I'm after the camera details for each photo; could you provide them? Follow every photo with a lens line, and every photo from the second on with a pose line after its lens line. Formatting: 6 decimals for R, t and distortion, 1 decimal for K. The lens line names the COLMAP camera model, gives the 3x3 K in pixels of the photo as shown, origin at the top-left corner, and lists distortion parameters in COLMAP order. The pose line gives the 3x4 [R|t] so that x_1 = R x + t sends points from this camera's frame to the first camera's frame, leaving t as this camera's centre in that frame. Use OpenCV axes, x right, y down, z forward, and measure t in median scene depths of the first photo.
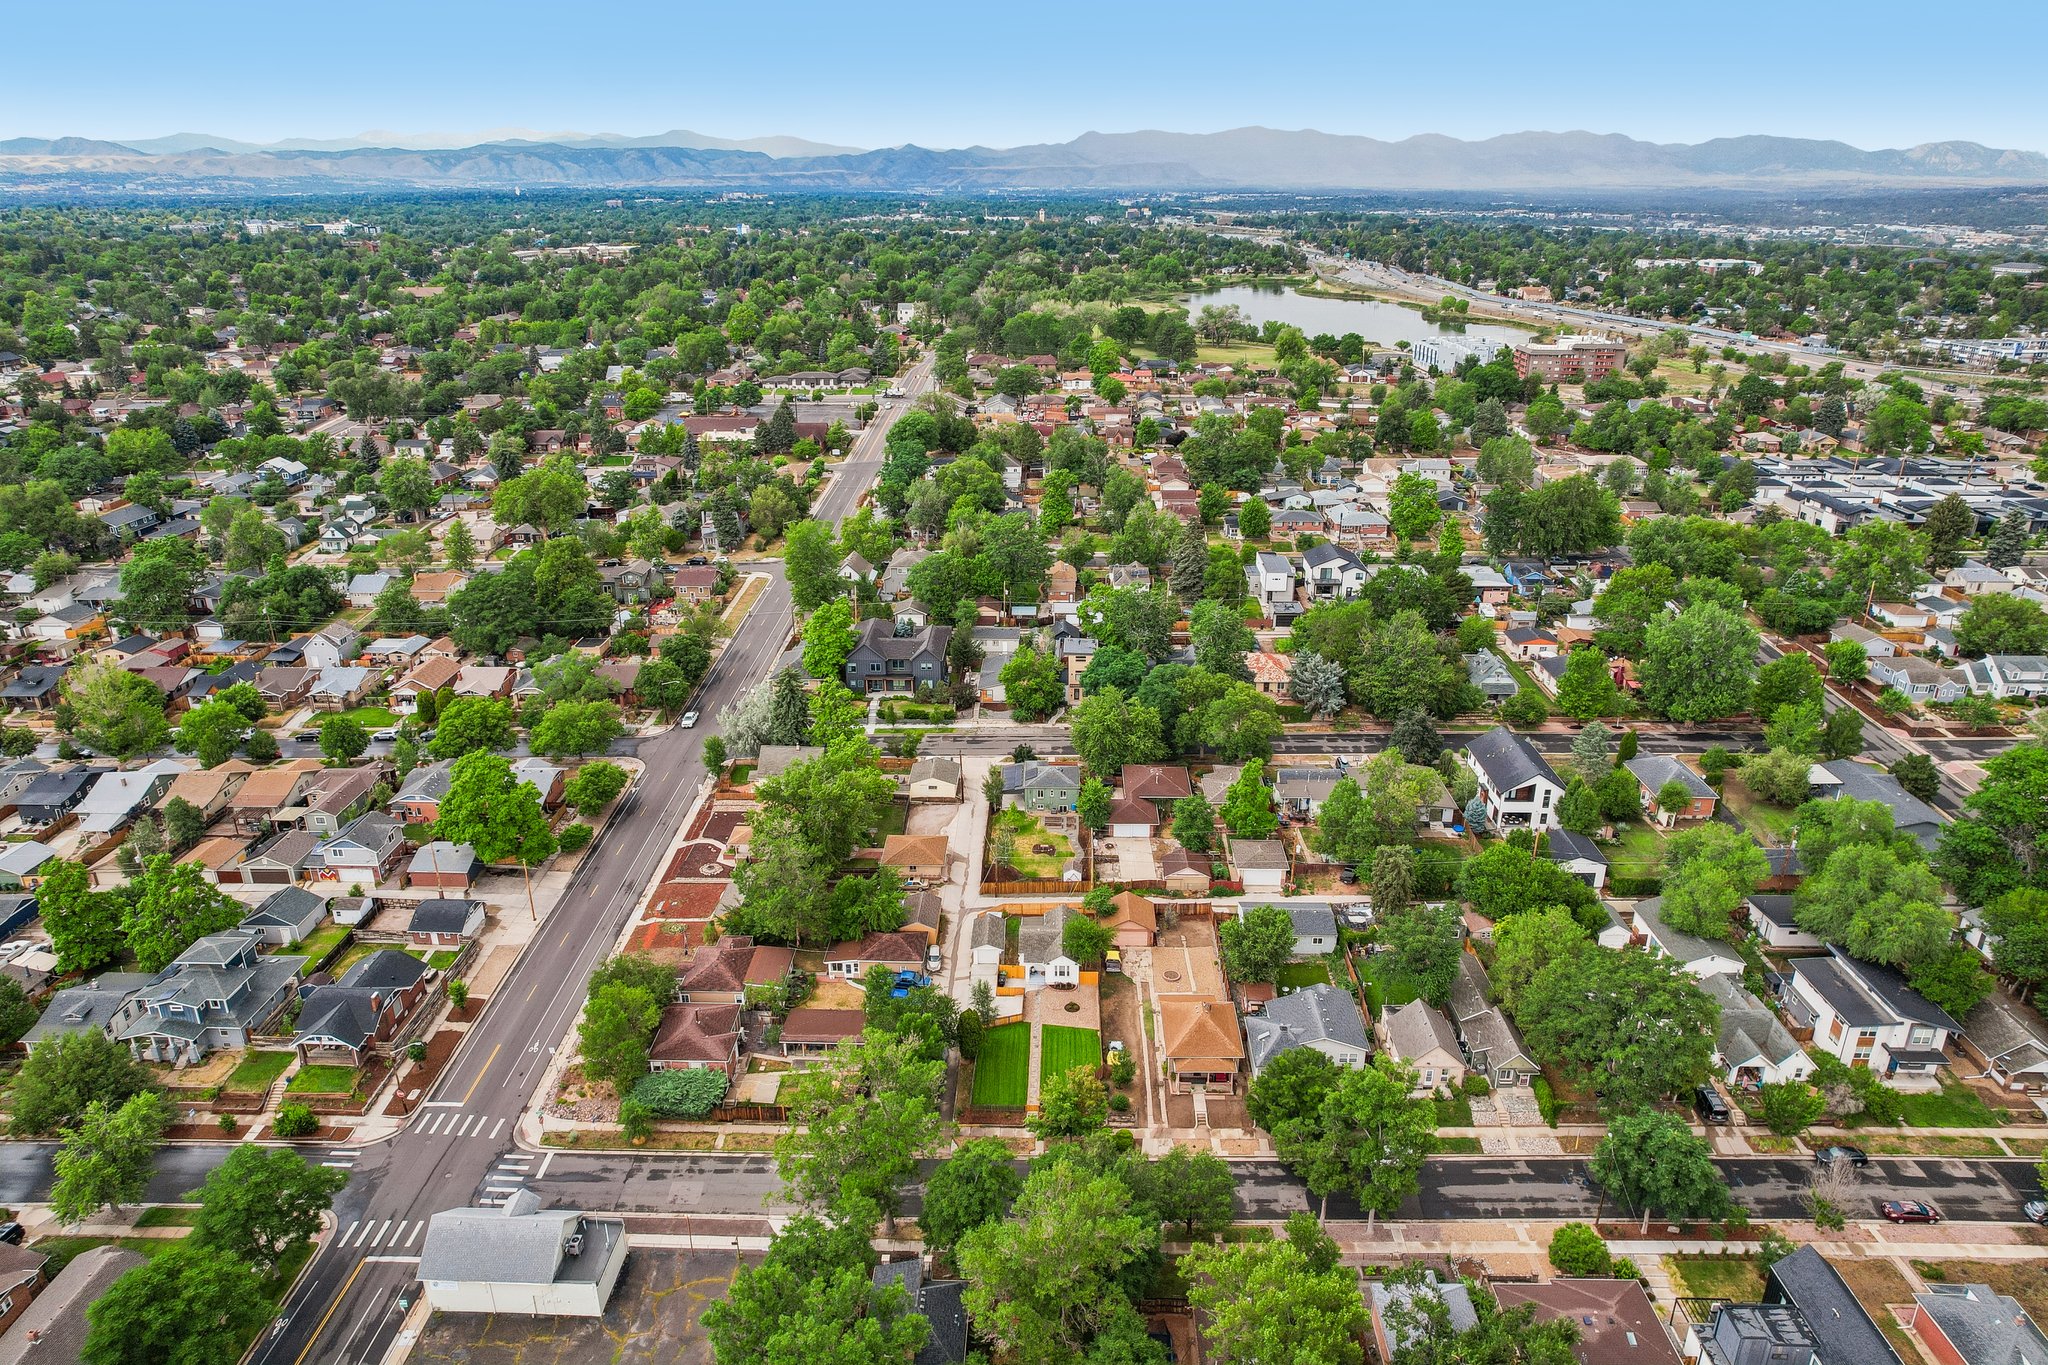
lens RADIAL K [[1319.1, 0, 1024.0], [0, 1319.1, 682.5], [0, 0, 1]] dist [-0.073637, 0.069007]
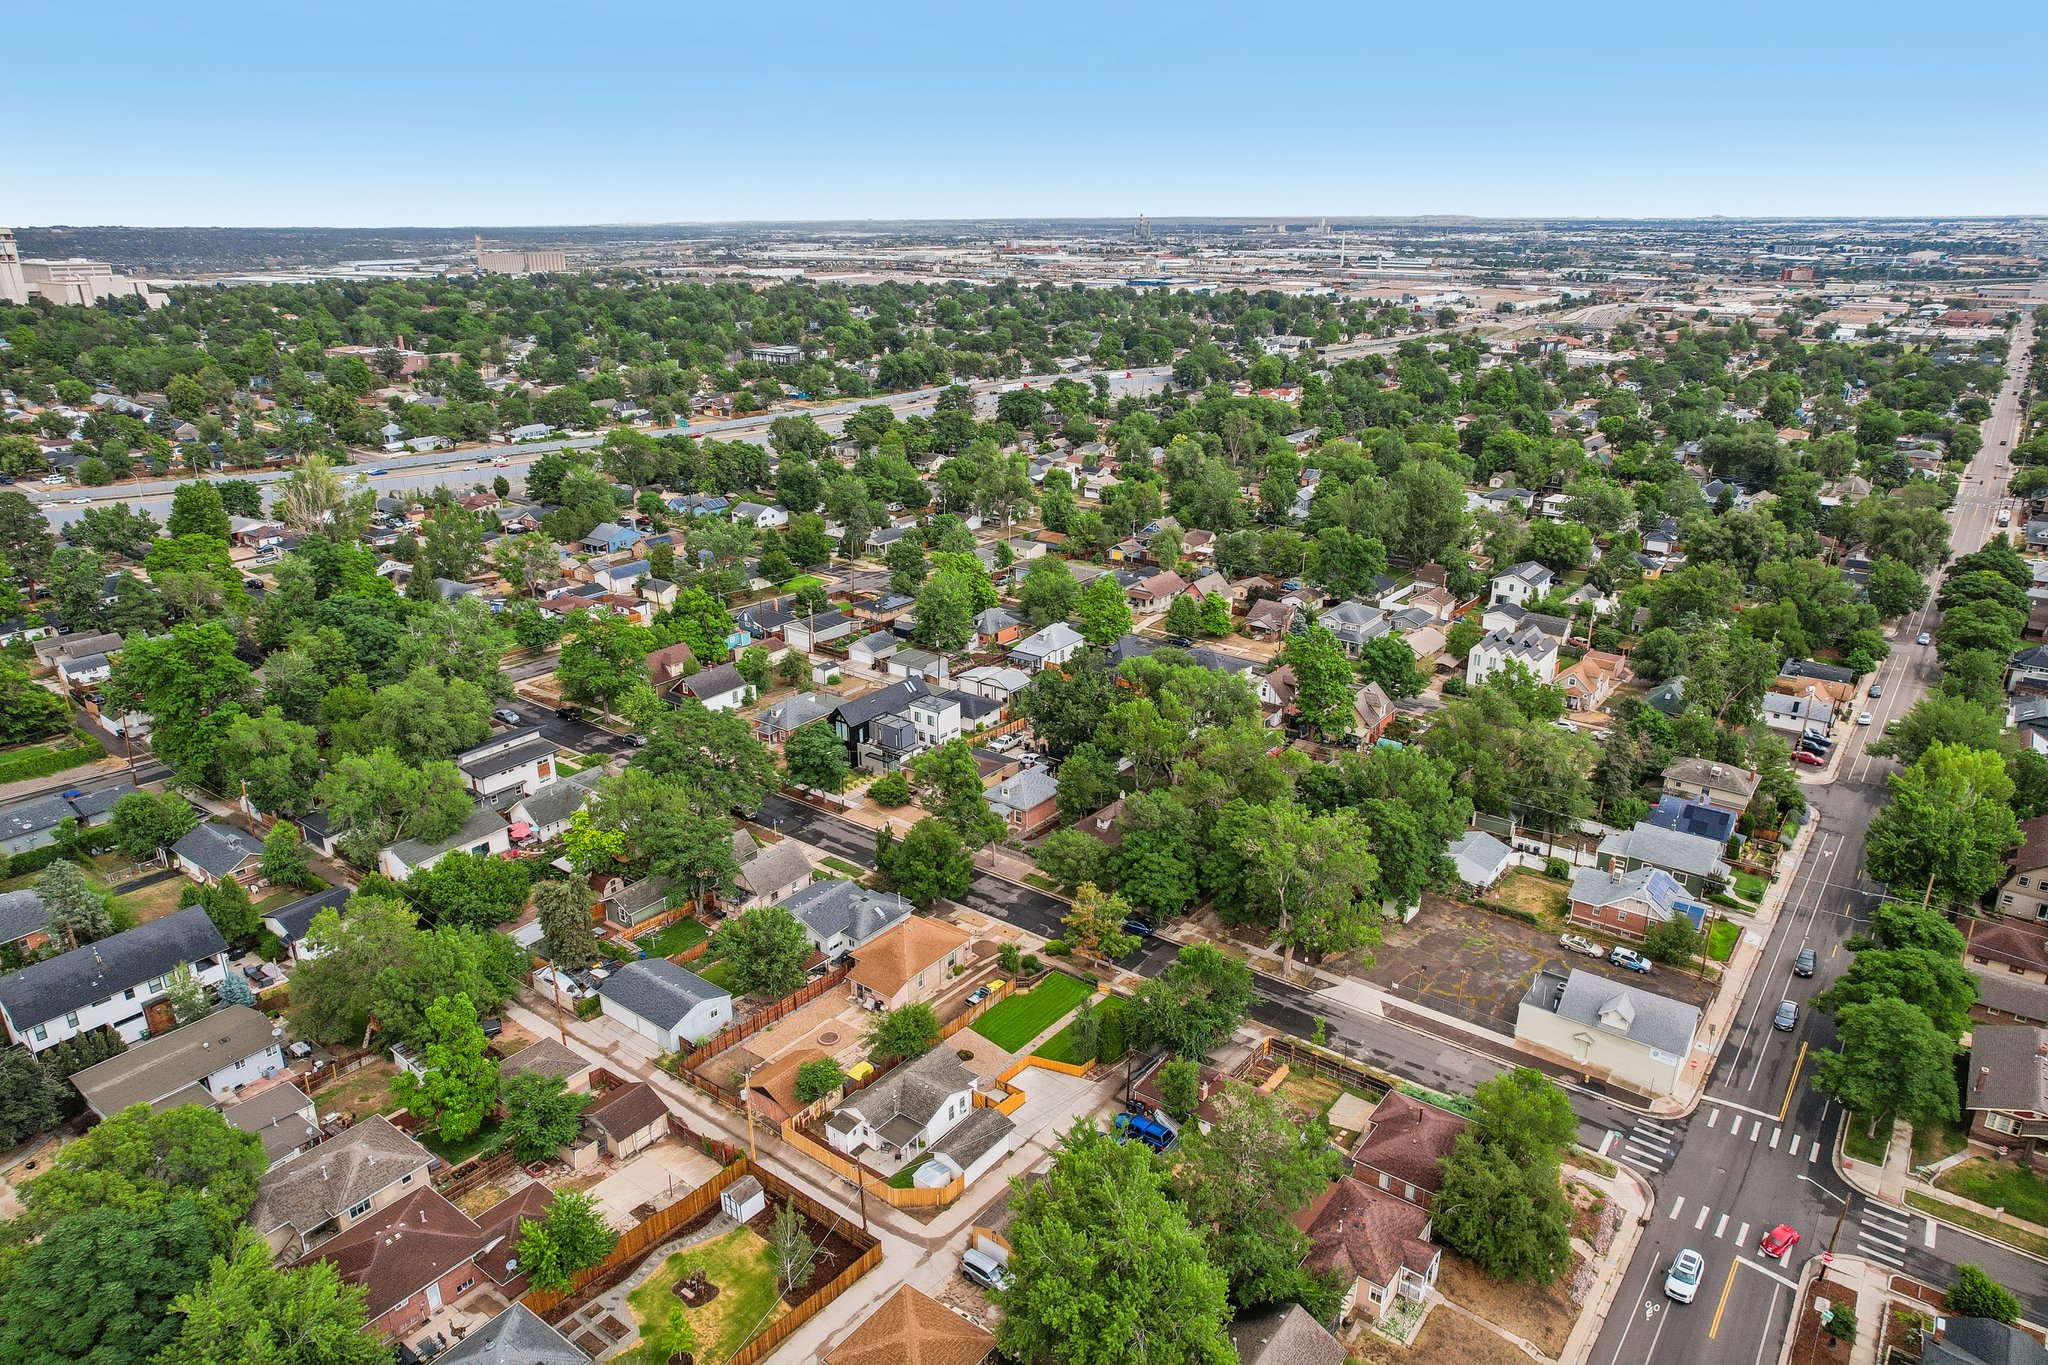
lens RADIAL K [[1319.1, 0, 1024.0], [0, 1319.1, 682.5], [0, 0, 1]] dist [-0.073637, 0.069007]
pose [[-0.816148, -0.193447, 0.544500, -0.264481], [0.202826, 0.786439, 0.583417, -0.273383], [-0.541077, 0.586593, -0.602615, 0.891085]]
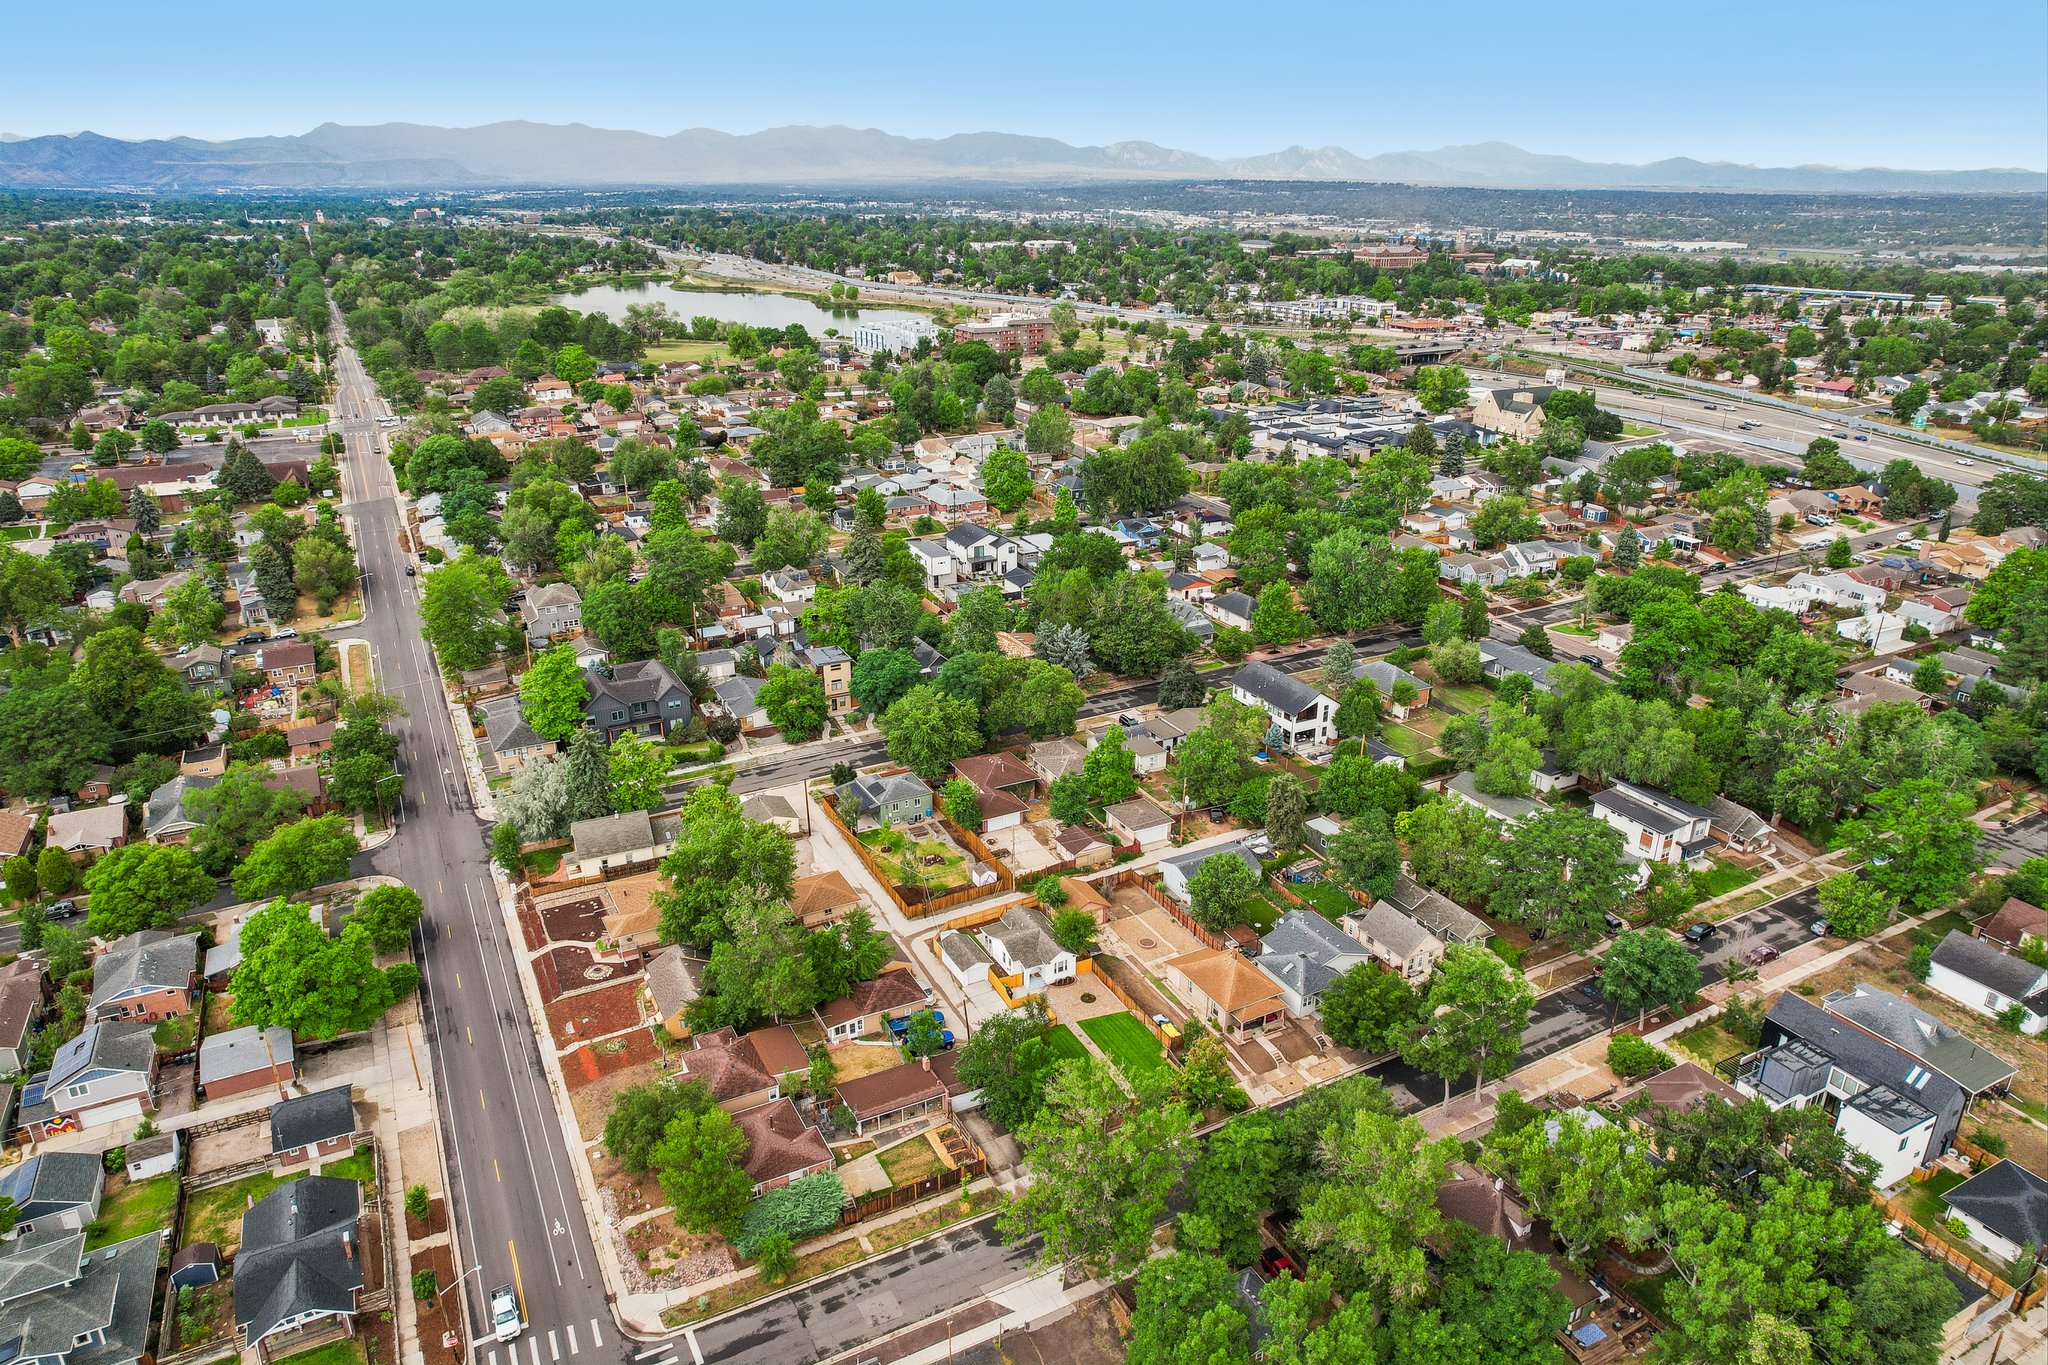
lens RADIAL K [[1319.1, 0, 1024.0], [0, 1319.1, 682.5], [0, 0, 1]] dist [-0.073637, 0.069007]
pose [[0.873221, -0.172351, 0.455830, -0.277627], [0.170617, 0.984295, 0.045318, -0.027385], [-0.456481, 0.038200, 0.888913, 0.085673]]
